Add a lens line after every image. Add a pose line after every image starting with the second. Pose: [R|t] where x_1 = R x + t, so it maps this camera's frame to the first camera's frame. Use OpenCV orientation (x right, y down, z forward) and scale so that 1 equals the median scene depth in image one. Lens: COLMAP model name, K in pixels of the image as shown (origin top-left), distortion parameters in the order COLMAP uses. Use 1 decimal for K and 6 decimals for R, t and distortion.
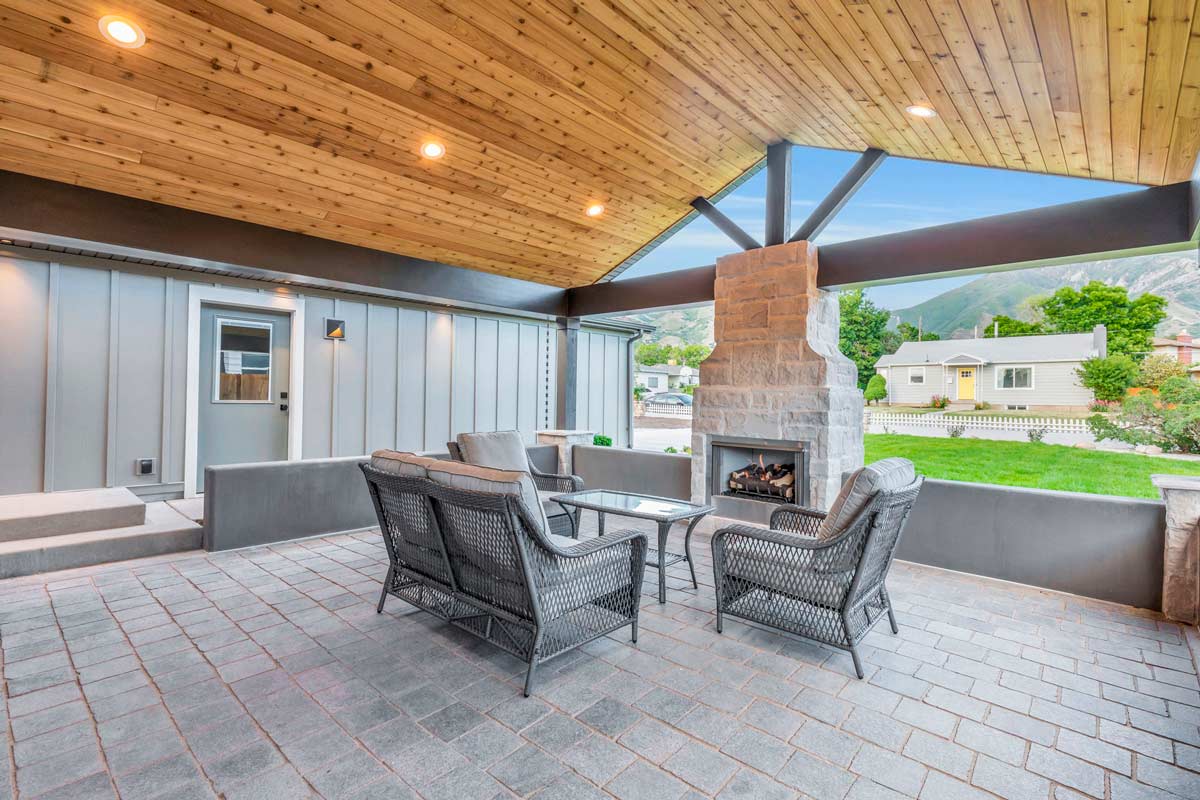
lens RADIAL K [[551.6, 0, 597.0], [0, 551.6, 400.4], [0, 0, 1]] dist [-0.003991, 0.000999]
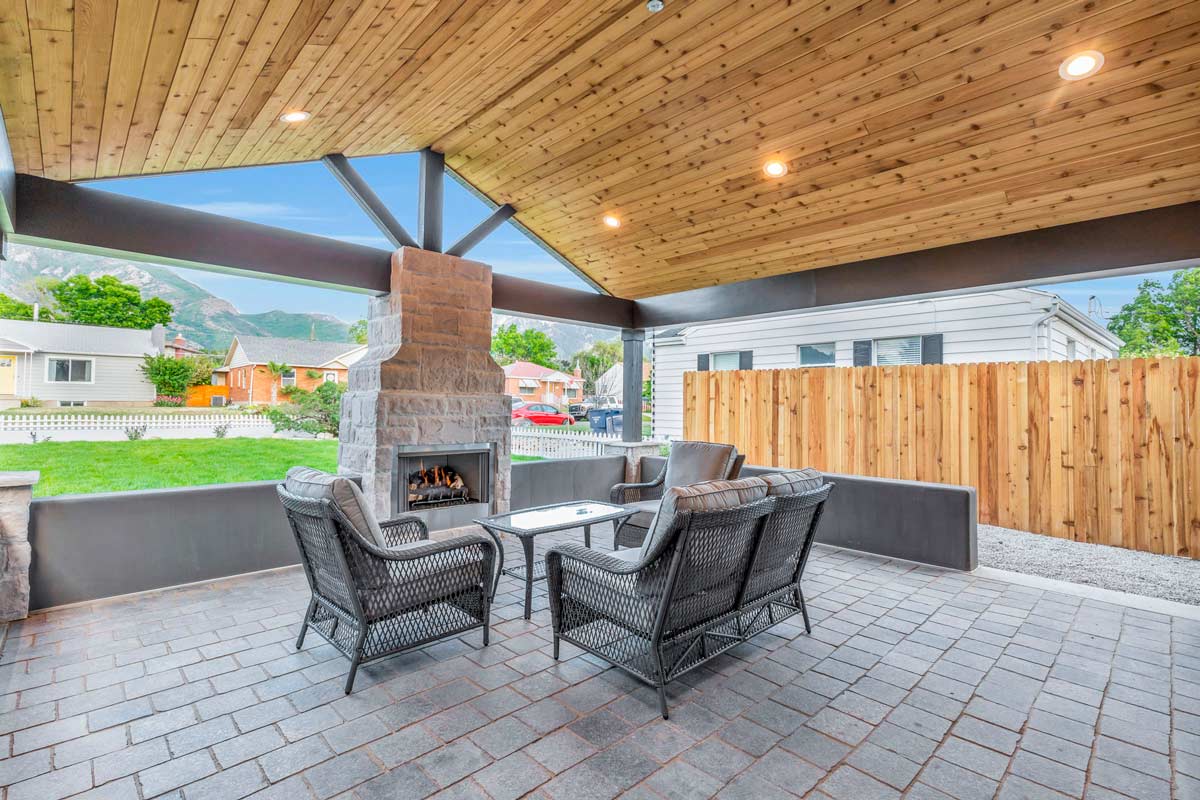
lens RADIAL K [[563.3, 0, 597.9], [0, 563.3, 400.4], [0, 0, 1]] dist [0.000553, -0.000003]
pose [[0.063919, -0.006921, 0.997931, -0.660862], [-0.004229, 0.999965, 0.007206, -0.018191], [-0.997946, -0.004681, 0.063888, 0.613341]]
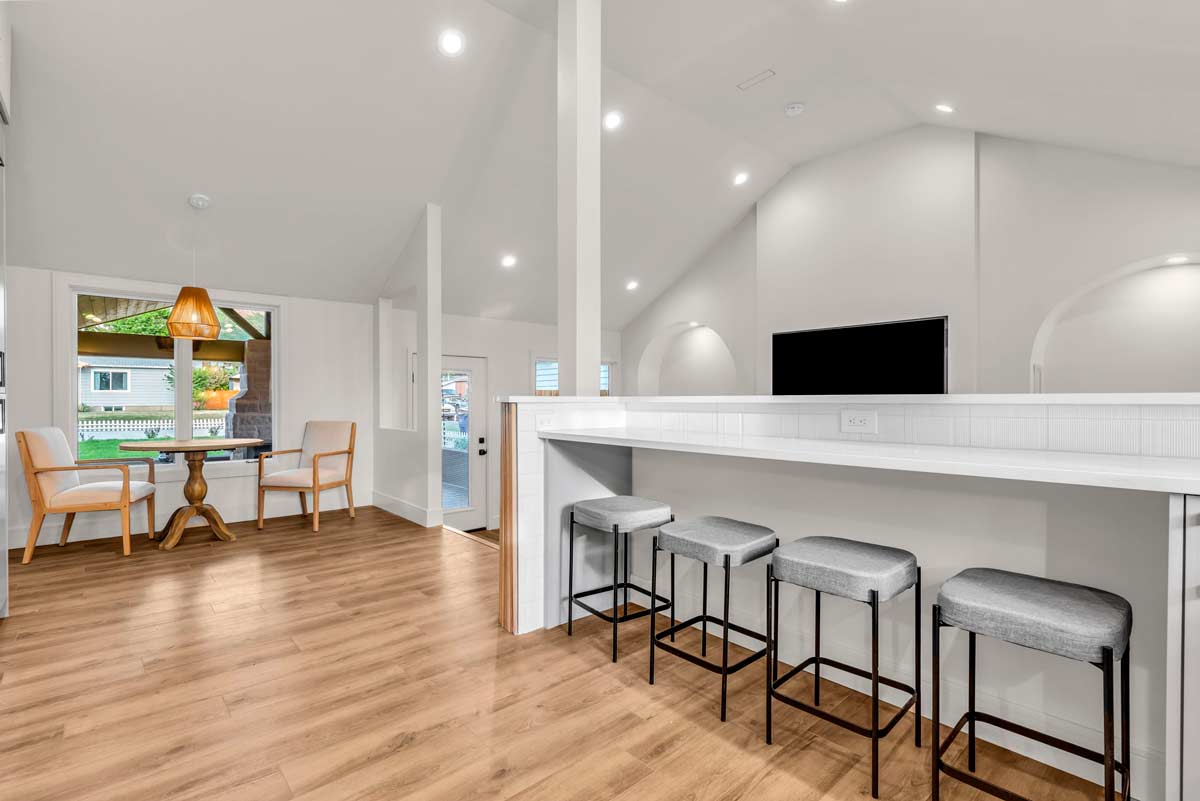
lens RADIAL K [[568.3, 0, 573.5], [0, 568.3, 405.3], [0, 0, 1]] dist [-0.001378, -0.000074]
pose [[0.138919, -0.024915, 0.989990, -1.431429], [0.008946, 0.999674, 0.023904, -0.083006], [-0.990263, 0.005536, 0.139096, -0.293044]]
